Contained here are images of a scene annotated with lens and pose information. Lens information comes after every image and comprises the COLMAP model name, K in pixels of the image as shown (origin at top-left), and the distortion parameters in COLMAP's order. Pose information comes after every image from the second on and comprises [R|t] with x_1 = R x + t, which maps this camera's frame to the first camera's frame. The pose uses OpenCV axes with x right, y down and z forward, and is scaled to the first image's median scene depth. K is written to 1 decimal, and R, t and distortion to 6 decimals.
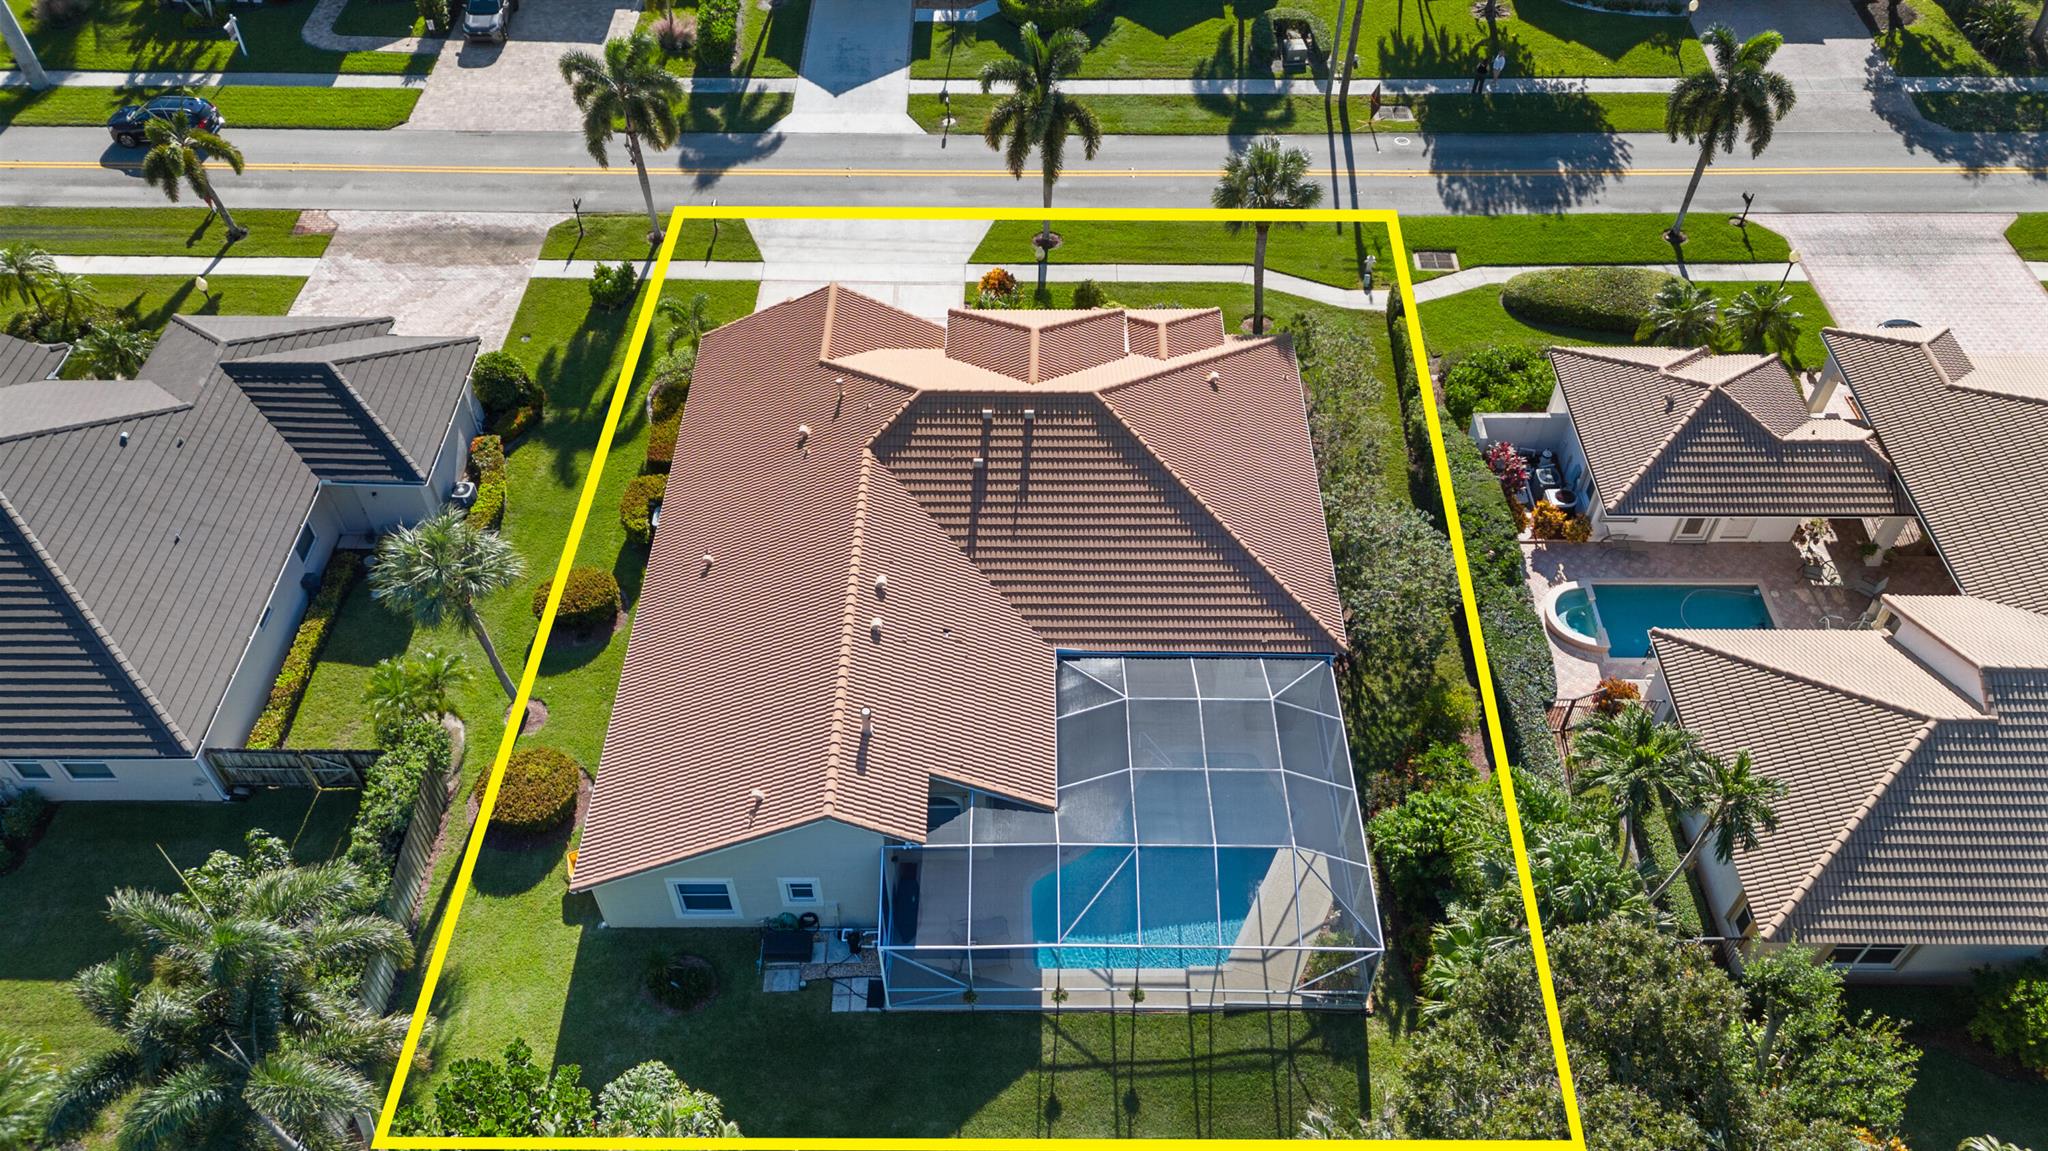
lens RADIAL K [[1446.8, 0, 1024.0], [0, 1446.8, 575.5], [0, 0, 1]] dist [-0.001732, -0.001571]
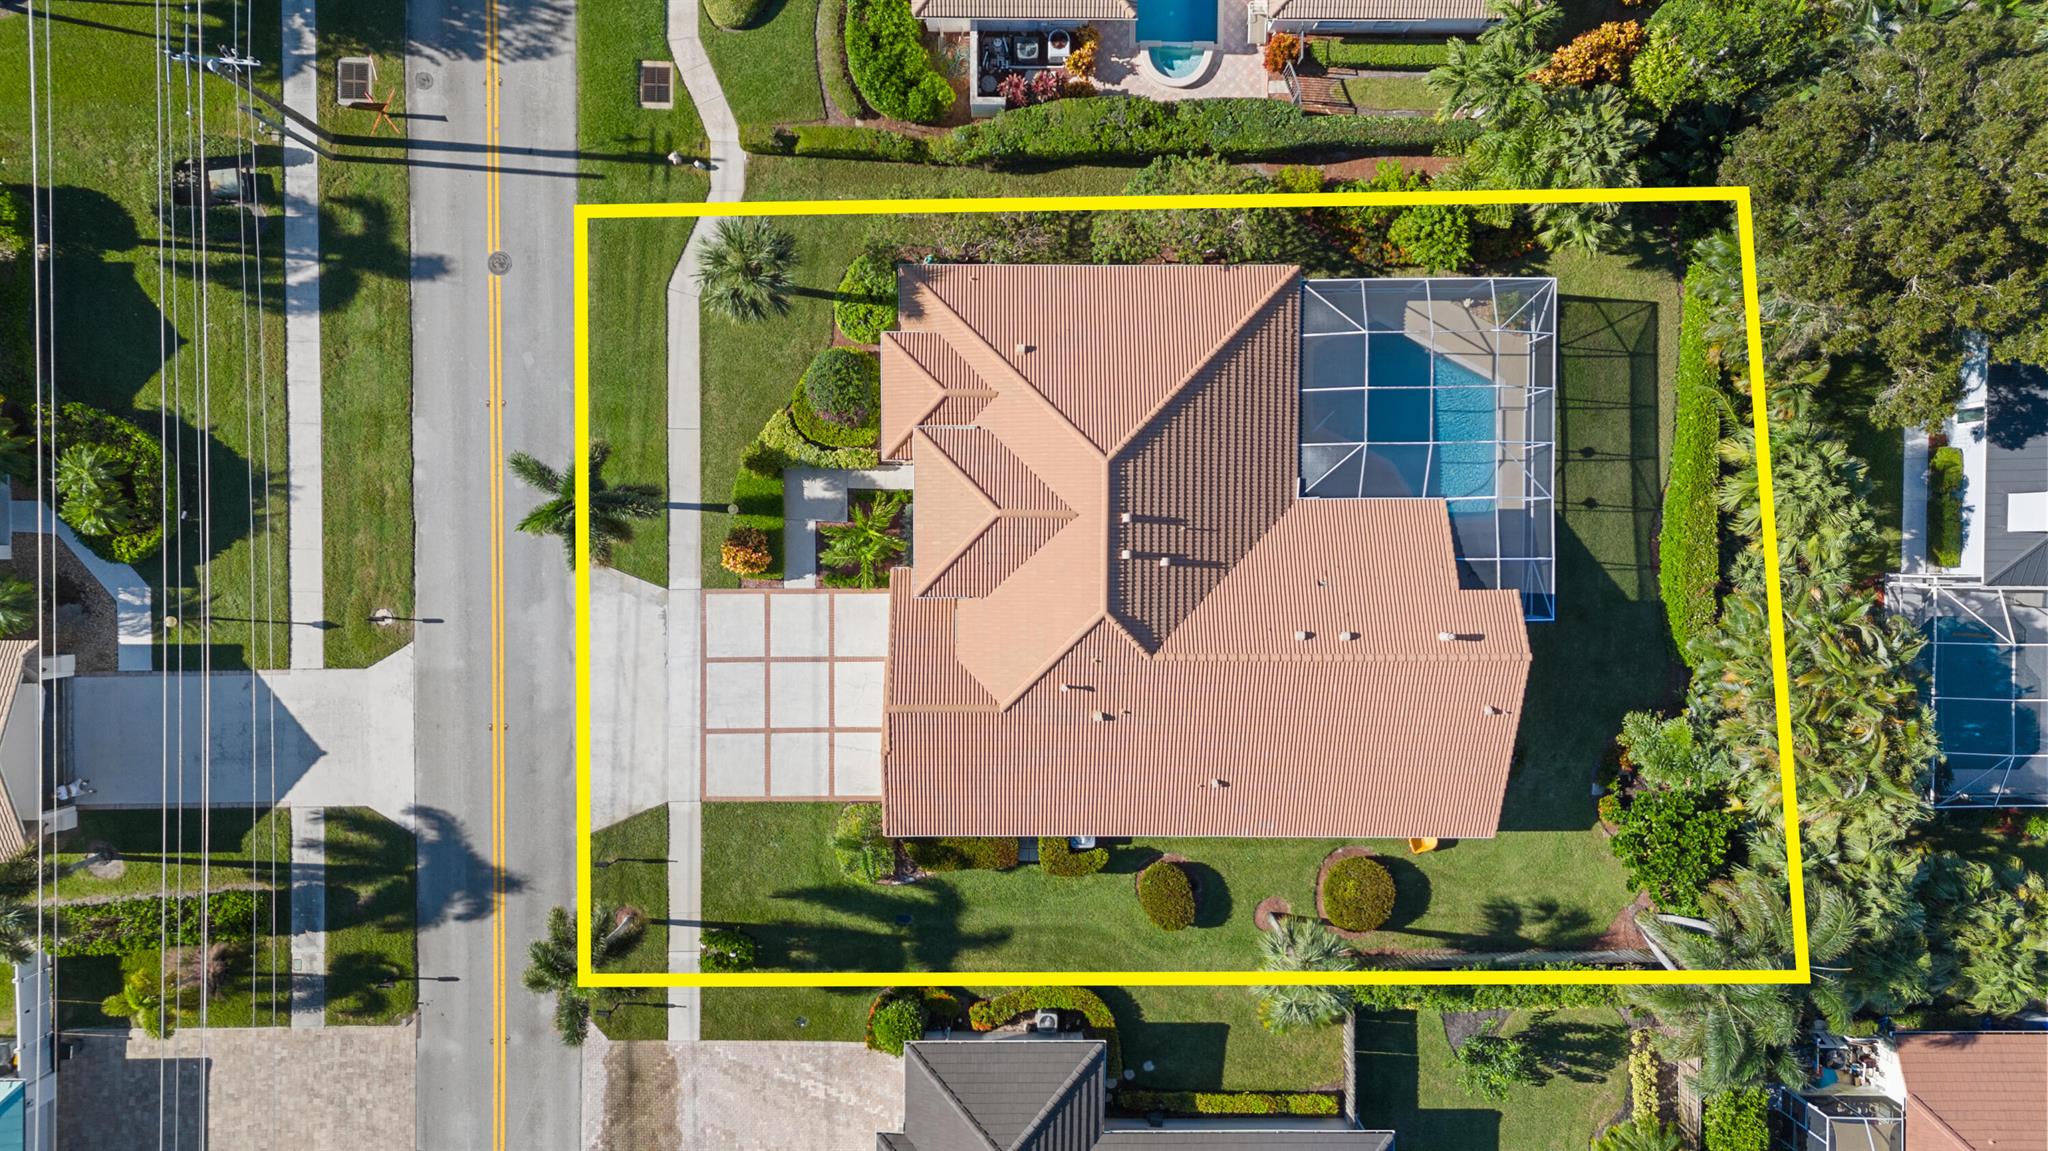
lens RADIAL K [[1446.8, 0, 1024.0], [0, 1446.8, 575.5], [0, 0, 1]] dist [-0.001732, -0.001571]
pose [[-0.002119, -0.999723, -0.023419, -0.010154], [0.747859, -0.017131, 0.663636, -0.622501], [-0.663854, -0.016108, 0.747689, 0.132258]]
